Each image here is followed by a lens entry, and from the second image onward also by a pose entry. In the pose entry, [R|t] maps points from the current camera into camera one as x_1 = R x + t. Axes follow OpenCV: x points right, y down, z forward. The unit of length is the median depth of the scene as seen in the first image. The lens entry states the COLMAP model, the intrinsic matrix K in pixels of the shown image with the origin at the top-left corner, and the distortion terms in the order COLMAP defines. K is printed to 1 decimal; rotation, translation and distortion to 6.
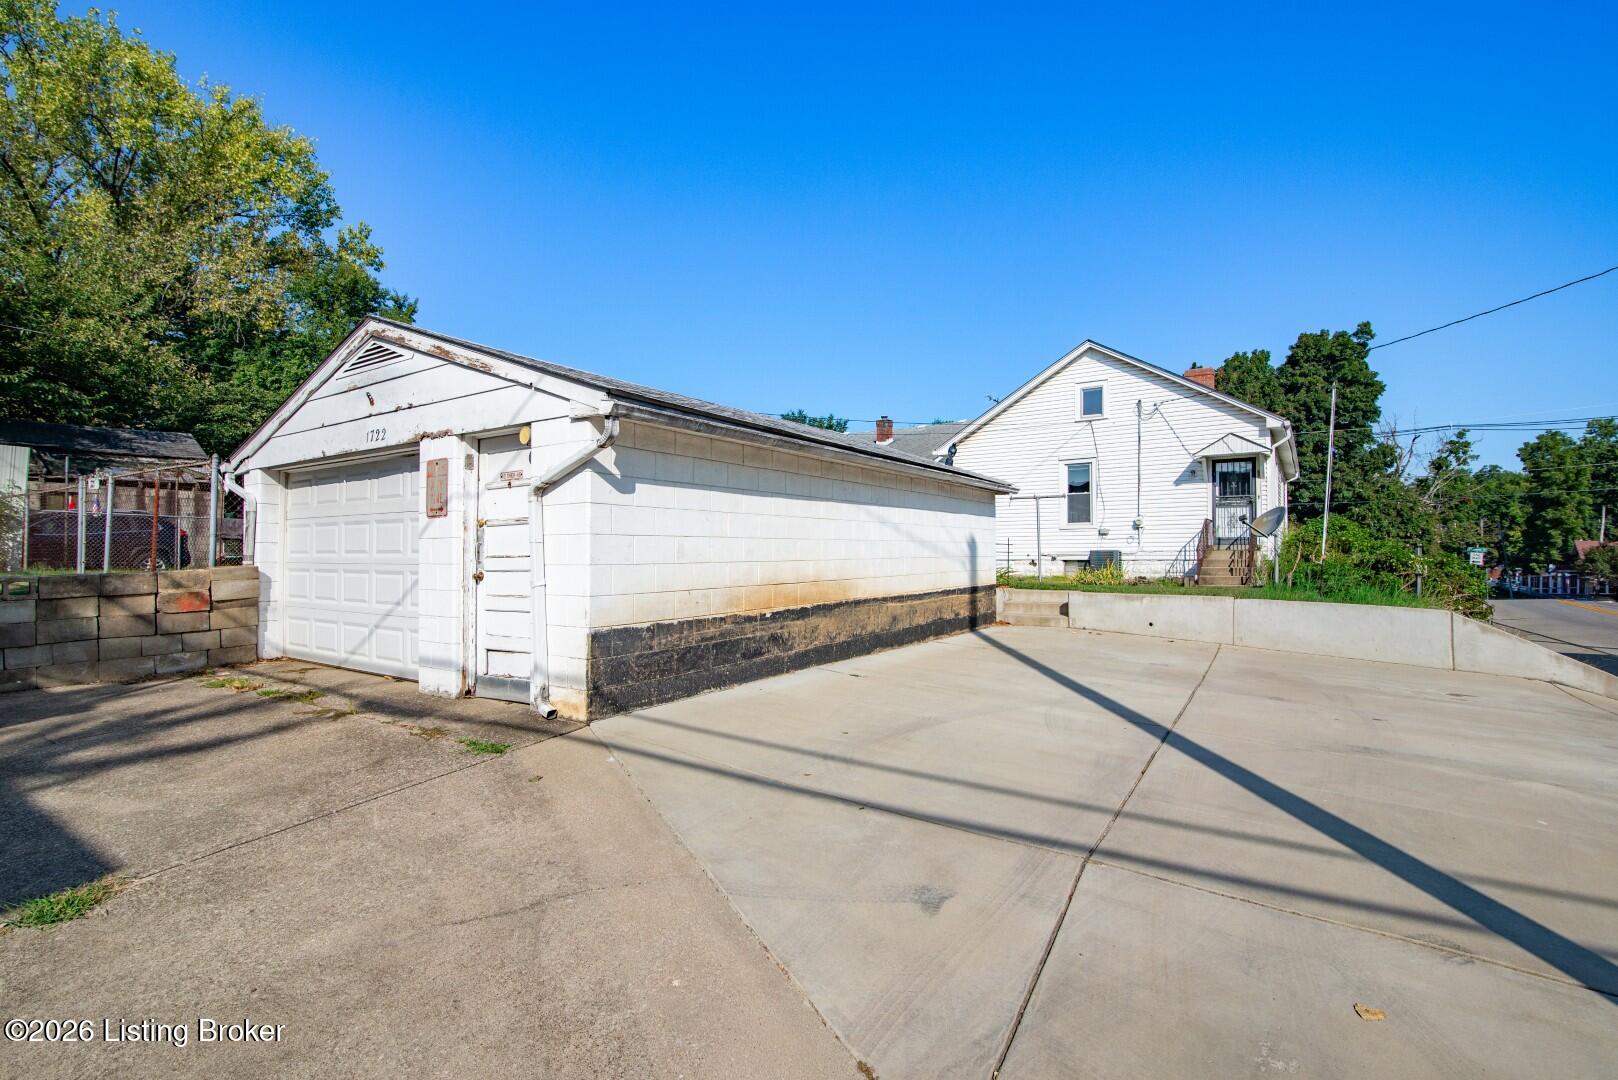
lens RADIAL K [[763.0, 0, 811.0], [0, 763.0, 559.7], [0, 0, 1]] dist [-0.016902, 0.000203]
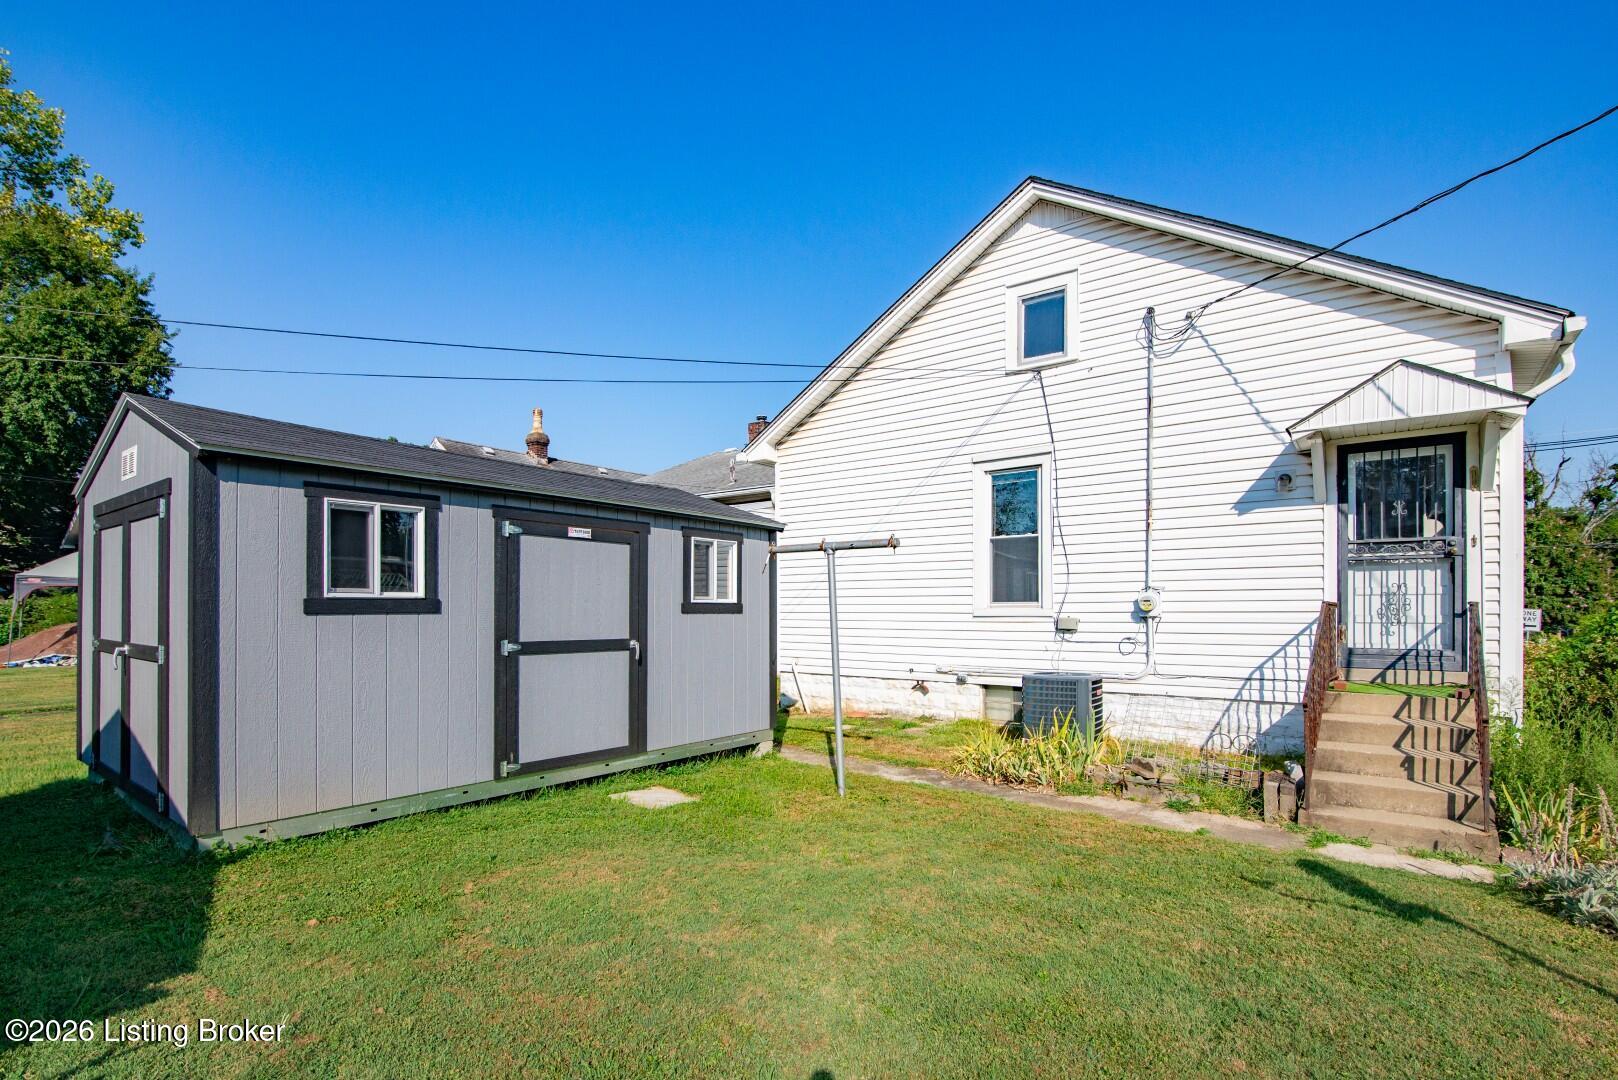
lens RADIAL K [[773.6, 0, 812.4], [0, 773.6, 618.9], [0, 0, 1]] dist [-0.015067, -0.000093]
pose [[0.998292, -0.001069, -0.058410, 0.135380], [0.001894, 0.999899, 0.014065, -0.023585], [0.058389, -0.014152, 0.998194, 0.282111]]
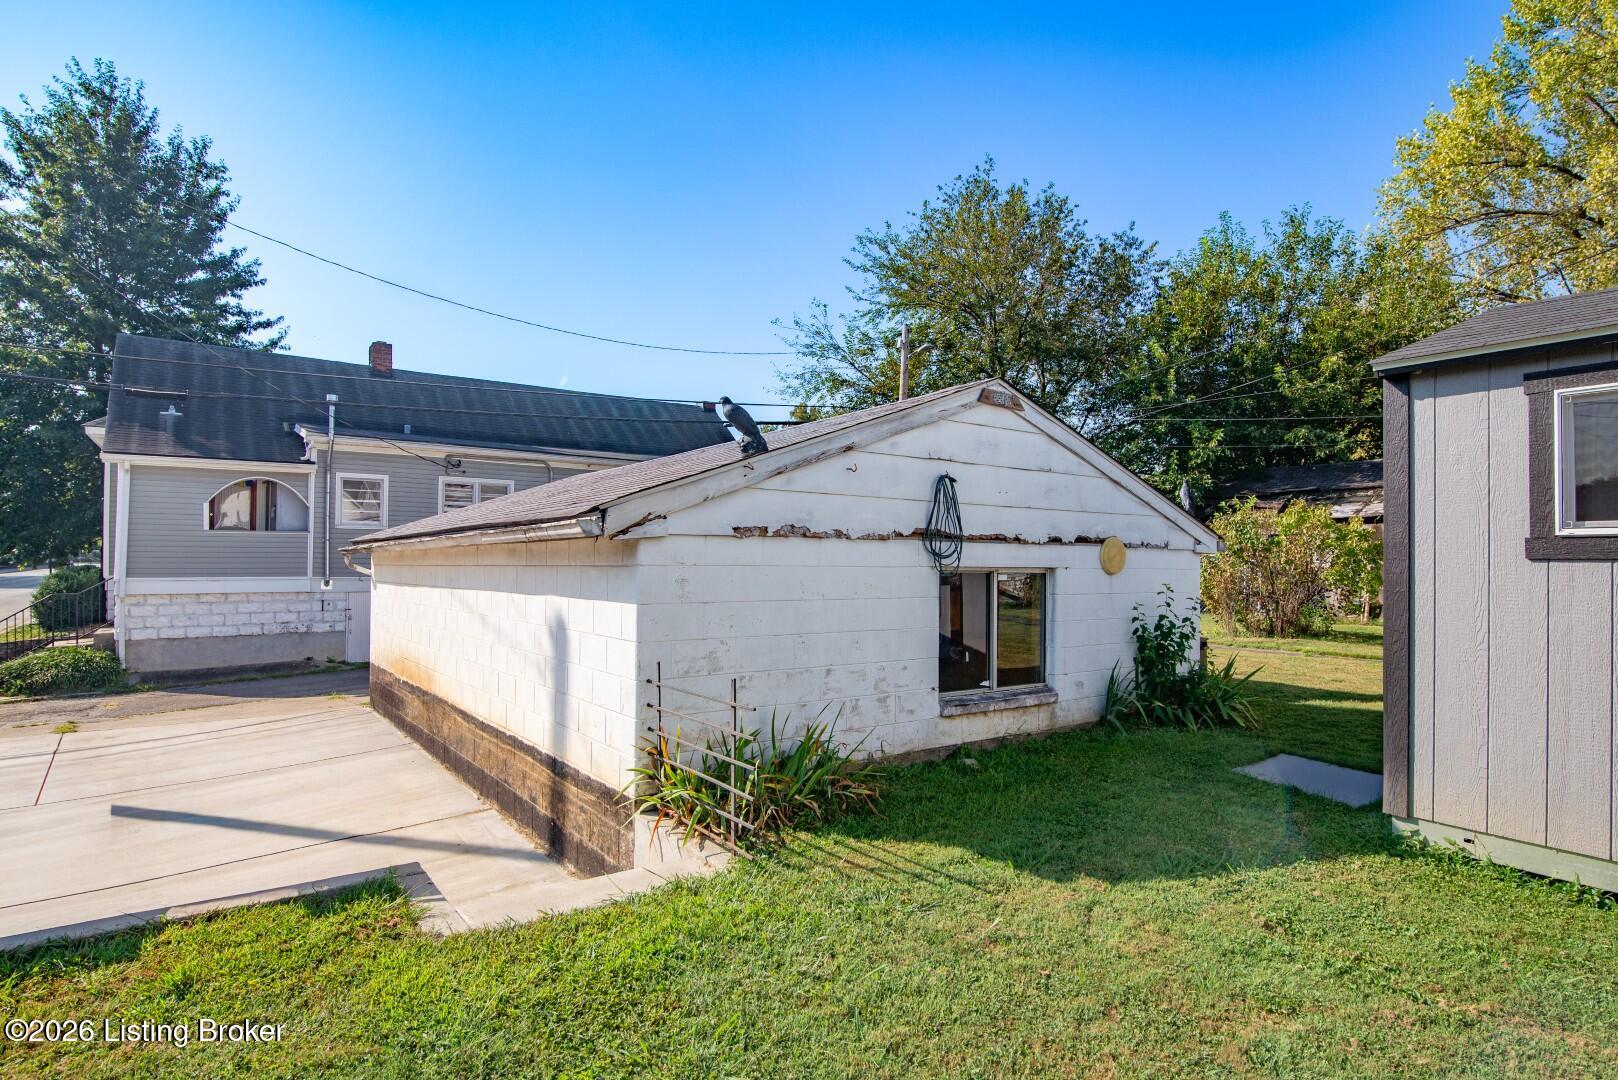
lens RADIAL K [[865.0, 0, 809.0], [0, 865.0, 540.0], [0, 0, 1]] dist [-0.003588, -0.001790]
pose [[-0.363359, -0.023226, -0.931360, 0.165742], [-0.005937, 0.999727, -0.022614, -0.022427], [0.931630, -0.002688, -0.363397, 0.352358]]
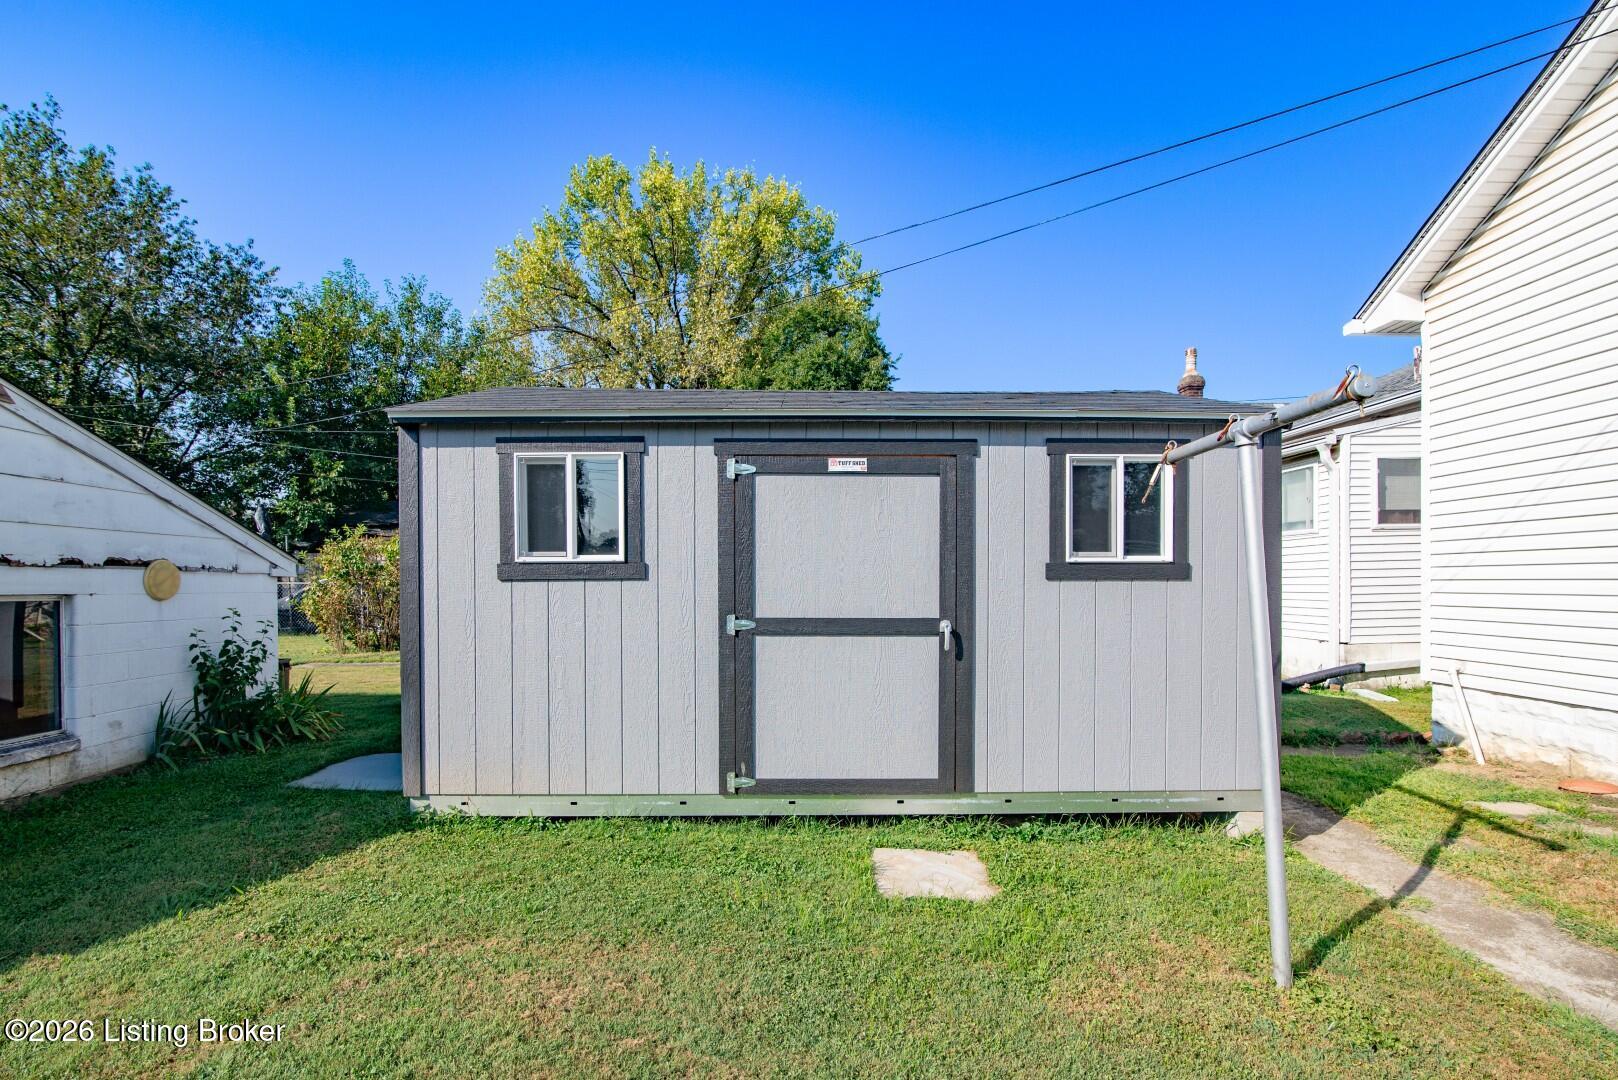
lens RADIAL K [[764.3, 0, 794.3], [0, 764.3, 593.7], [0, 0, 1]] dist [-0.018098, 0.000321]
pose [[0.564765, 0.009021, -0.825203, 0.163183], [0.006376, 0.999863, 0.015294, -0.022388], [0.825227, -0.013899, 0.564630, 0.363842]]
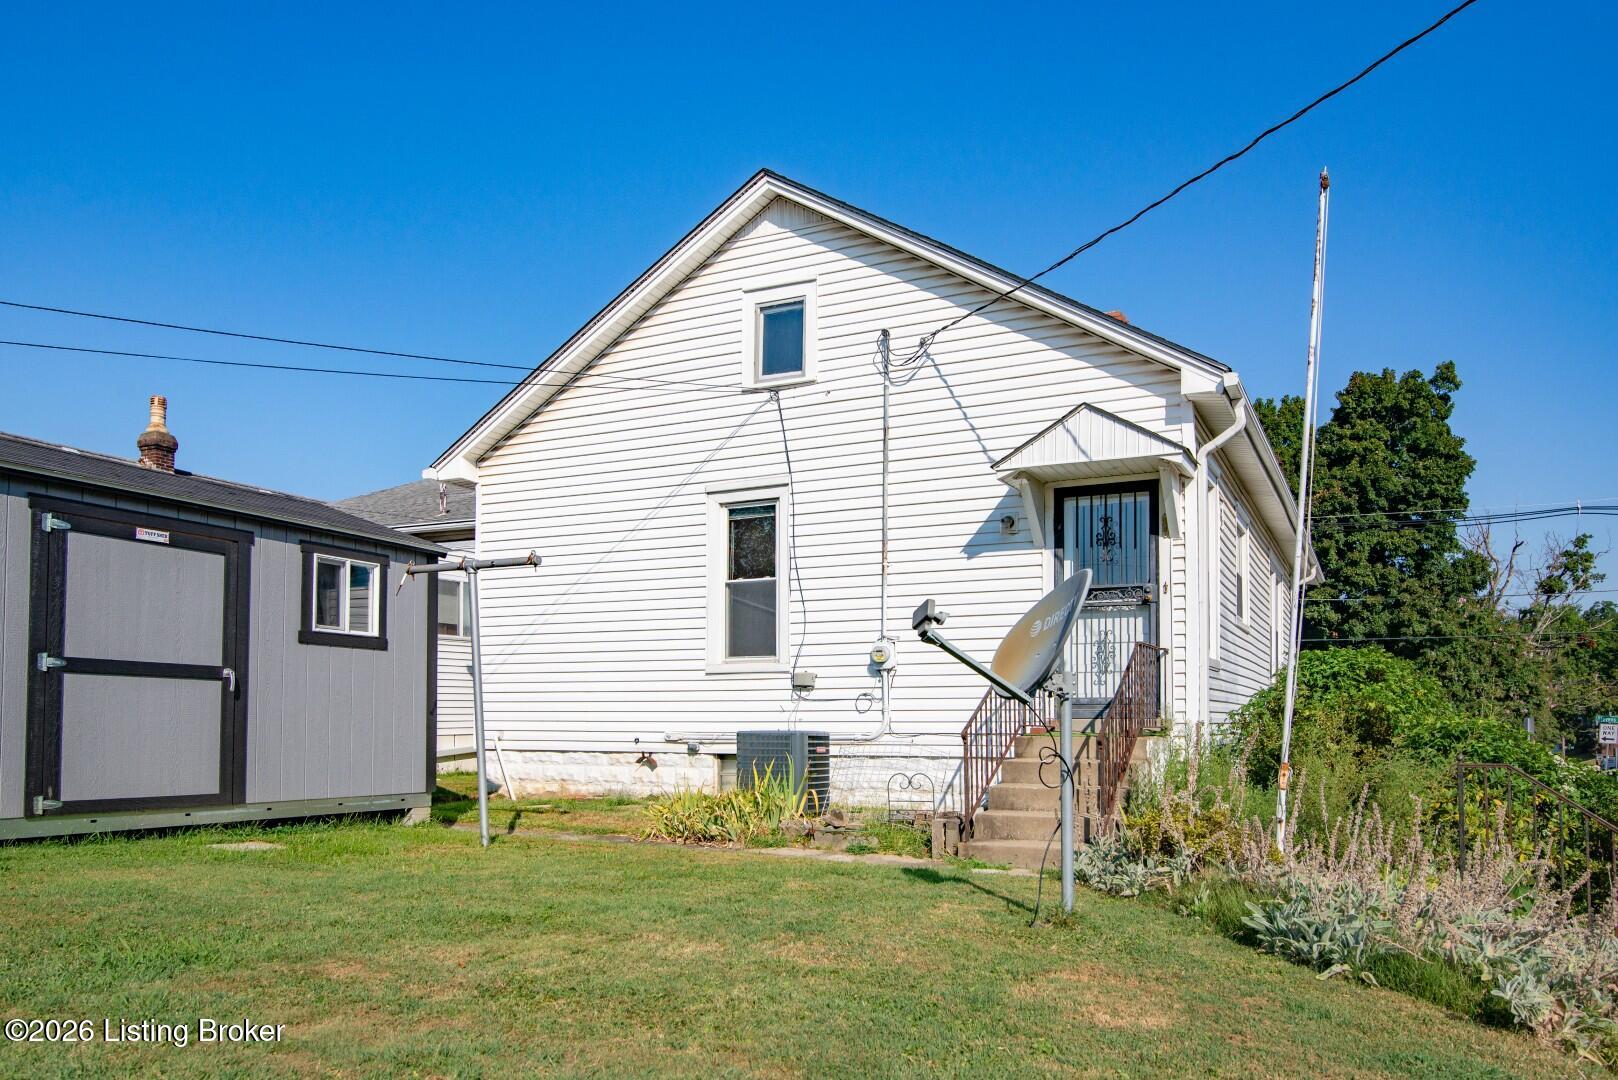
lens RADIAL K [[1113.8, 0, 907.9], [0, 1113.8, 713.4], [0, 0, 1]] dist [-0.001743, 0.003649]
pose [[0.983873, 0.005147, 0.178796, 0.171082], [-0.003307, 0.999939, -0.010585, -0.007554], [-0.178839, 0.009823, 0.983829, 0.227259]]
